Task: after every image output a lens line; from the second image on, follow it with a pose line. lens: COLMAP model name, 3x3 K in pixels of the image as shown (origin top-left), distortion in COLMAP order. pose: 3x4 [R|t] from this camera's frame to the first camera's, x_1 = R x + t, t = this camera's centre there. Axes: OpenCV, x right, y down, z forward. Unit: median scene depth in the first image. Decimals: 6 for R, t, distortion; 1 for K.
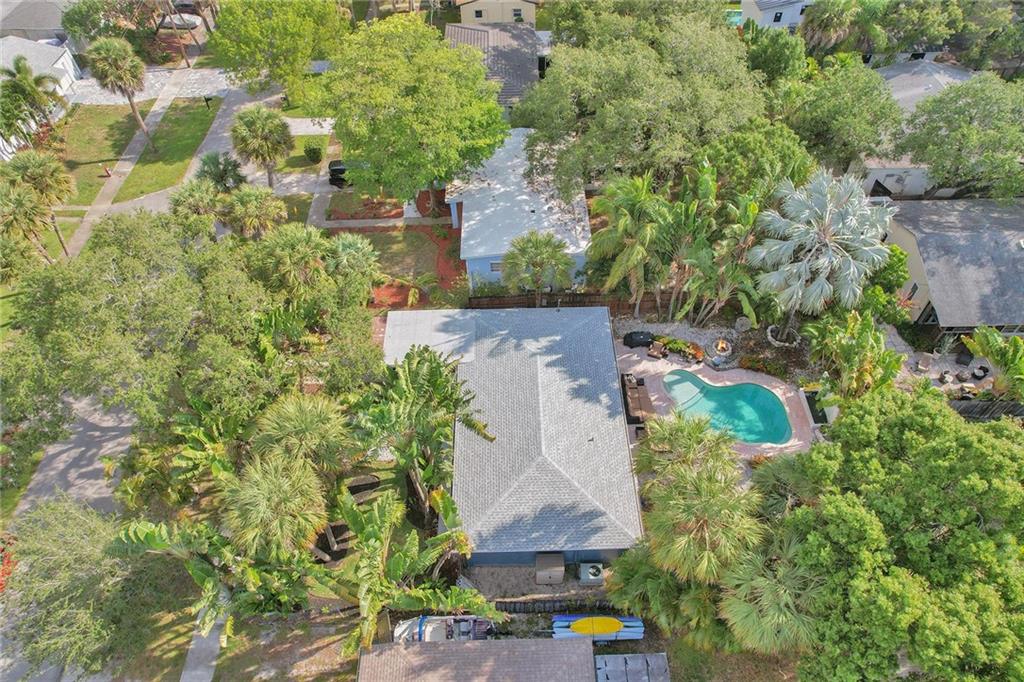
lens RADIAL K [[669.9, 0, 512.0], [0, 669.9, 341.0], [0, 0, 1]] dist [-0.006190, -0.002247]
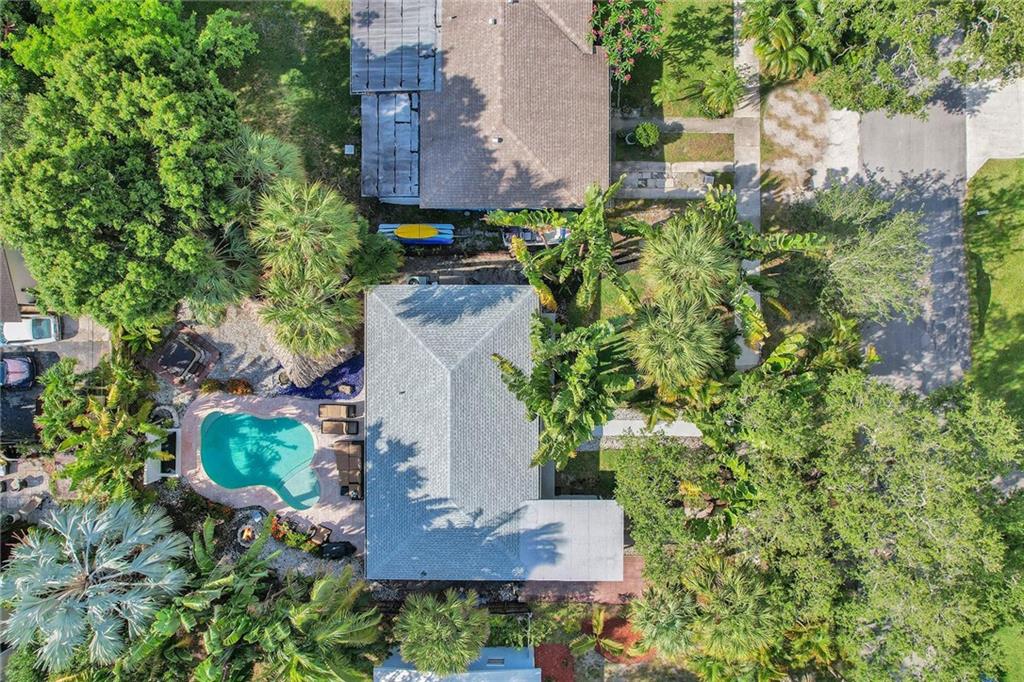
lens RADIAL K [[691.5, 0, 512.0], [0, 691.5, 341.0], [0, 0, 1]] dist [-0.017690, -0.003926]
pose [[-0.999132, -0.020202, 0.036430, -0.071102], [0.038944, -0.763425, 0.644721, -0.389748], [0.014787, 0.645580, 0.763549, 0.141317]]
